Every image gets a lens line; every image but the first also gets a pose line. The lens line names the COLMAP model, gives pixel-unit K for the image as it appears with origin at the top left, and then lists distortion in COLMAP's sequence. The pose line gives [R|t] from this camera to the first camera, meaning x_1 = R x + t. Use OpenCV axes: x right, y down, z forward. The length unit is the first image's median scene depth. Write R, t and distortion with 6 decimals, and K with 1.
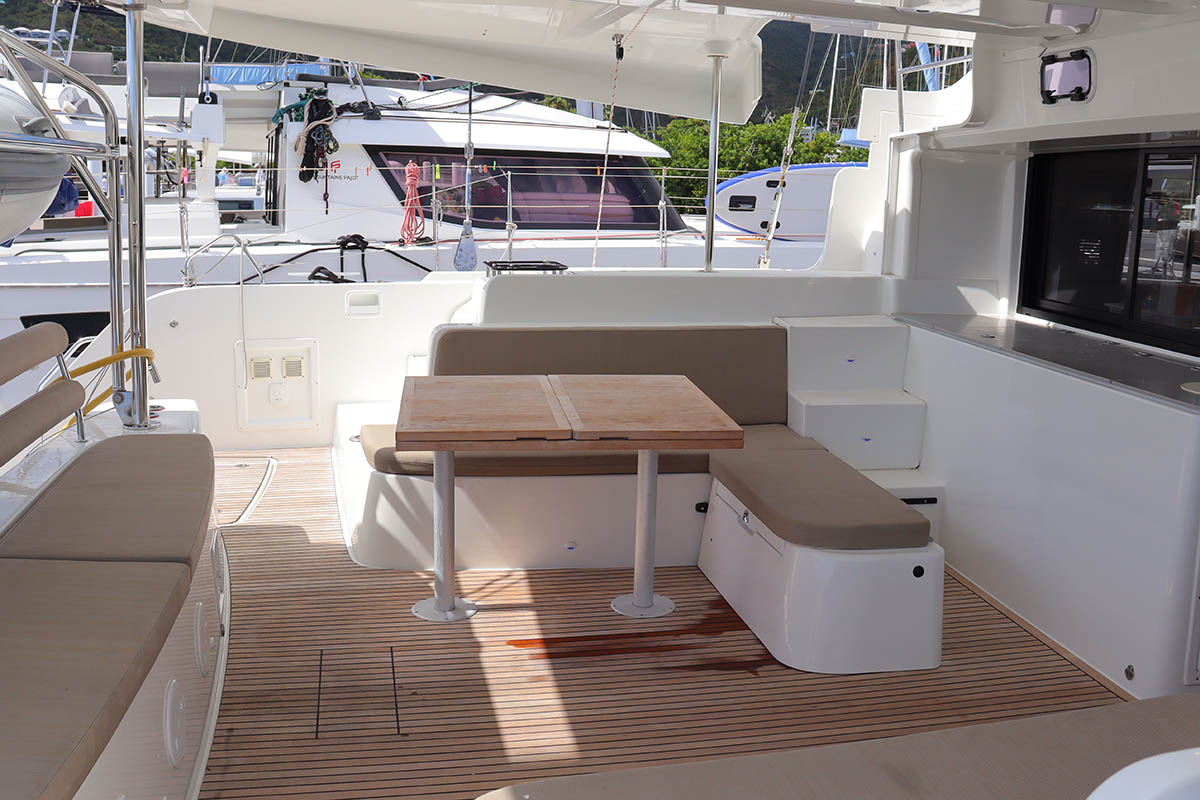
lens RADIAL K [[1103.3, 0, 605.1], [0, 1103.3, 402.2], [0, 0, 1]] dist [-0.191147, 0.151514]
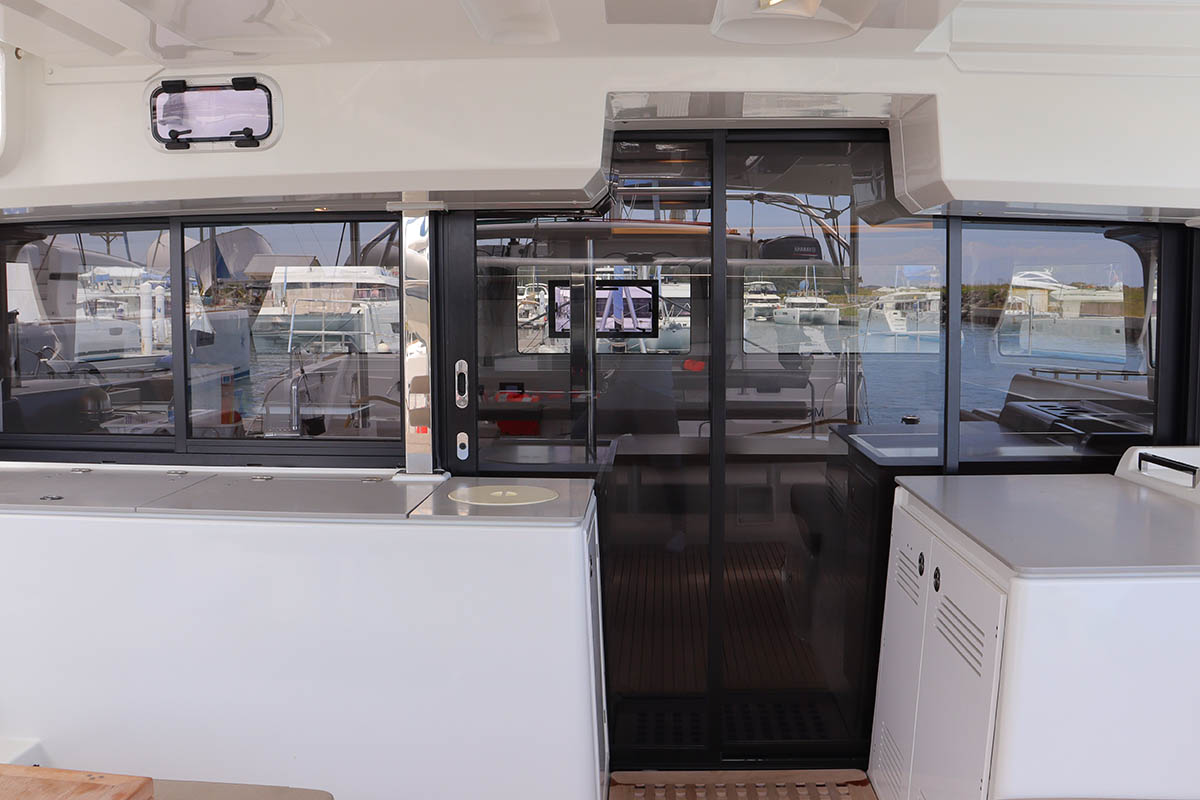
lens RADIAL K [[1103.3, 0, 605.1], [0, 1103.3, 402.2], [0, 0, 1]] dist [-0.191147, 0.151514]
pose [[0.245612, -0.119922, 0.961922, -0.214496], [0.196408, 0.977893, 0.071763, -0.121321], [-0.949262, 0.171303, 0.263735, 0.612162]]
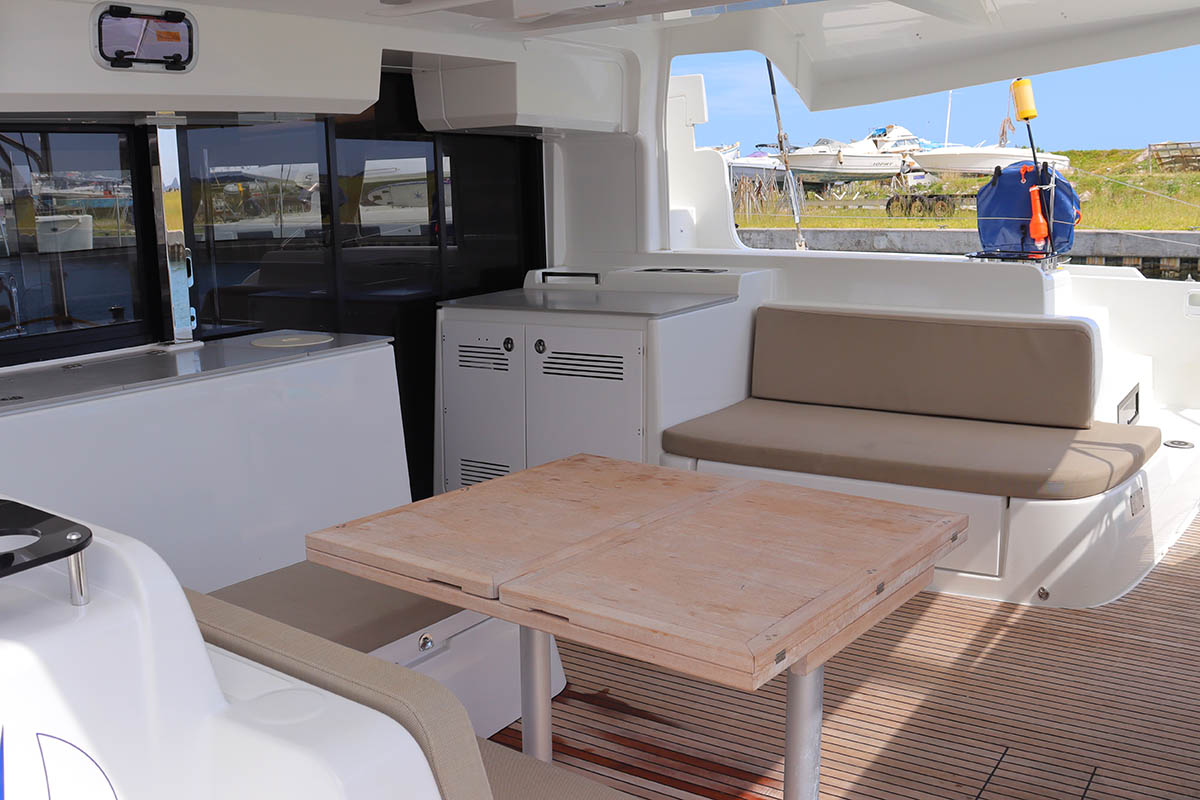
lens RADIAL K [[1103.3, 0, 605.1], [0, 1103.3, 402.2], [0, 0, 1]] dist [-0.191147, 0.151514]
pose [[-0.685402, -0.154229, 0.711644, -0.455746], [0.148961, 0.926946, 0.344357, -0.281515], [-0.712765, 0.342030, -0.612357, 1.384782]]
